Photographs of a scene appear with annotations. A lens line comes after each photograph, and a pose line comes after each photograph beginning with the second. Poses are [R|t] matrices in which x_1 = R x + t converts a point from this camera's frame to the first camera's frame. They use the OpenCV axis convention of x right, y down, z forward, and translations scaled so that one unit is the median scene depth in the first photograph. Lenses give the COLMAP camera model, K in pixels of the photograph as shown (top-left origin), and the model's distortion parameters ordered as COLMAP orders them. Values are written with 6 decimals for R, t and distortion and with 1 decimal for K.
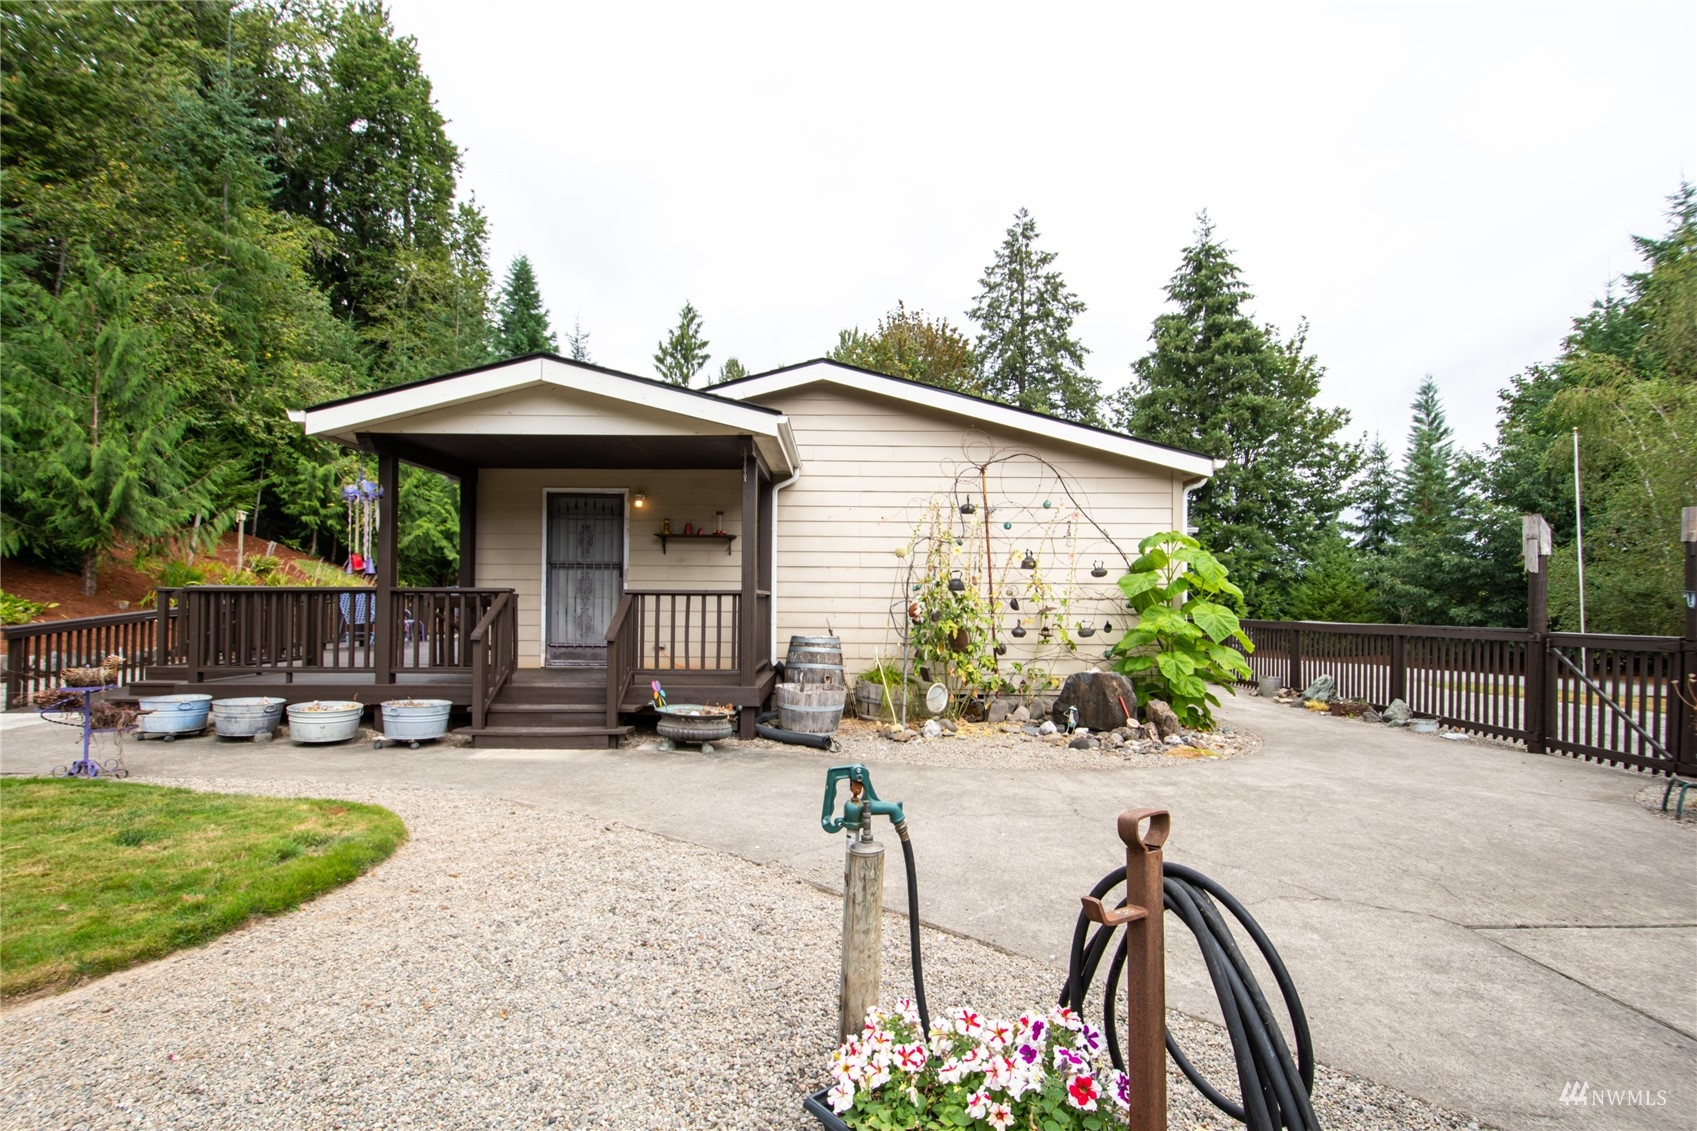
lens RADIAL K [[794.5, 0, 845.5], [0, 794.5, 586.1], [0, 0, 1]] dist [0.005797, -0.004073]
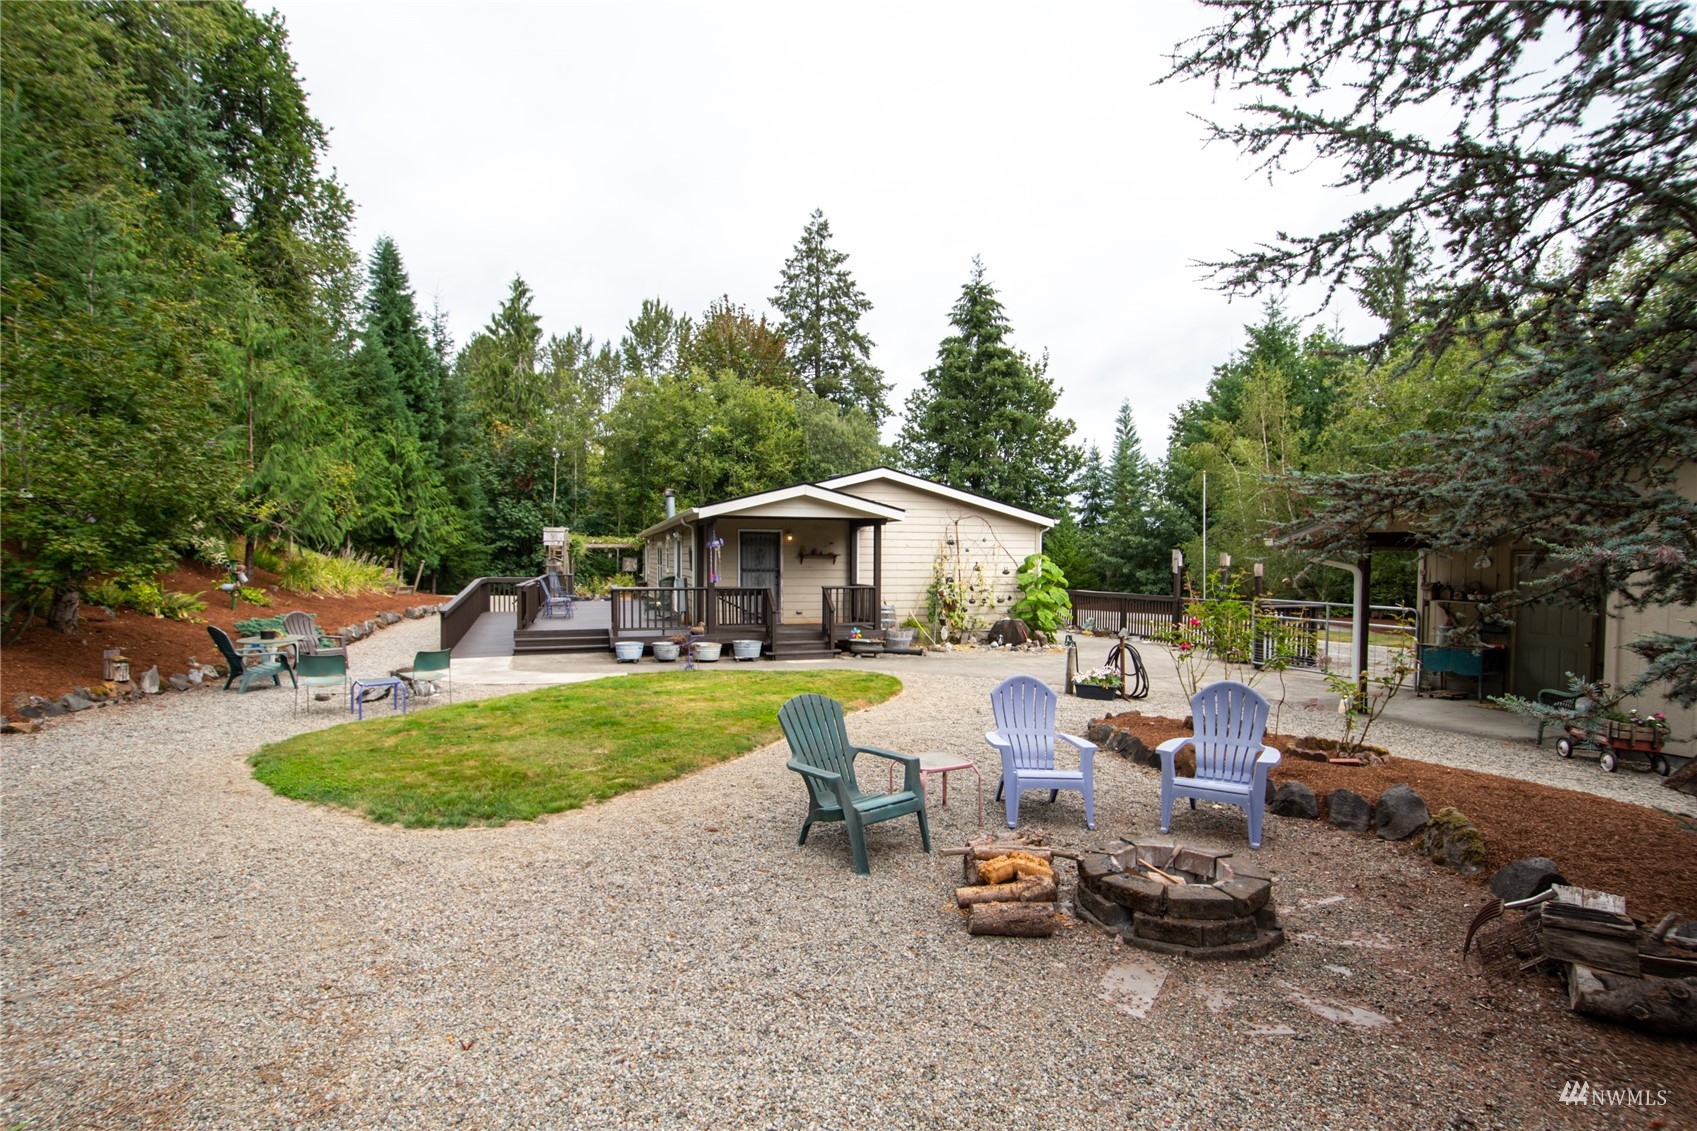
lens RADIAL K [[794.5, 0, 847.6], [0, 794.5, 571.4], [0, 0, 1]] dist [0.005797, -0.004073]
pose [[0.953887, -0.008849, 0.300037, -0.151288], [-0.002929, 0.999243, 0.038783, -0.021128], [-0.300153, -0.037873, 0.953139, -0.187504]]
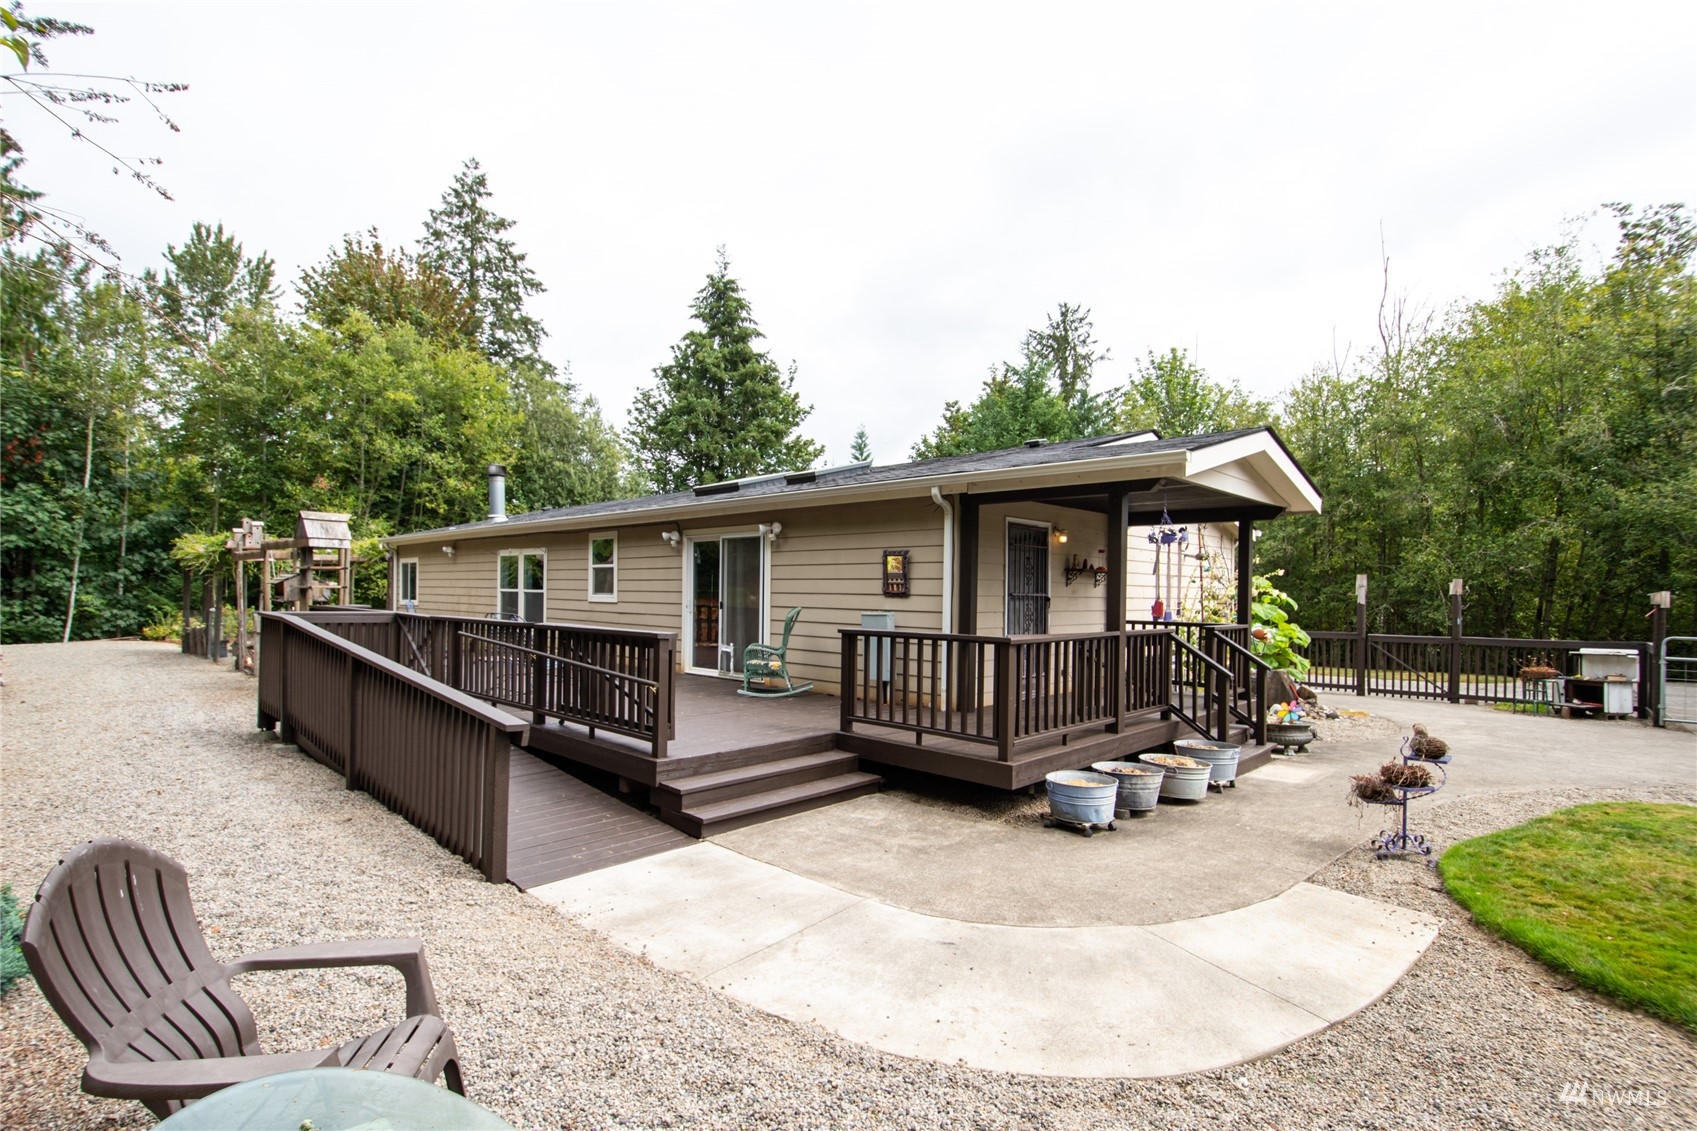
lens RADIAL K [[794.5, 0, 843.3], [0, 794.5, 576.5], [0, 0, 1]] dist [0.005797, -0.004073]
pose [[0.693273, 0.016673, 0.720483, -0.260054], [-0.022360, 0.999749, -0.001620, -0.011424], [-0.720328, -0.014987, 0.693471, 0.113076]]
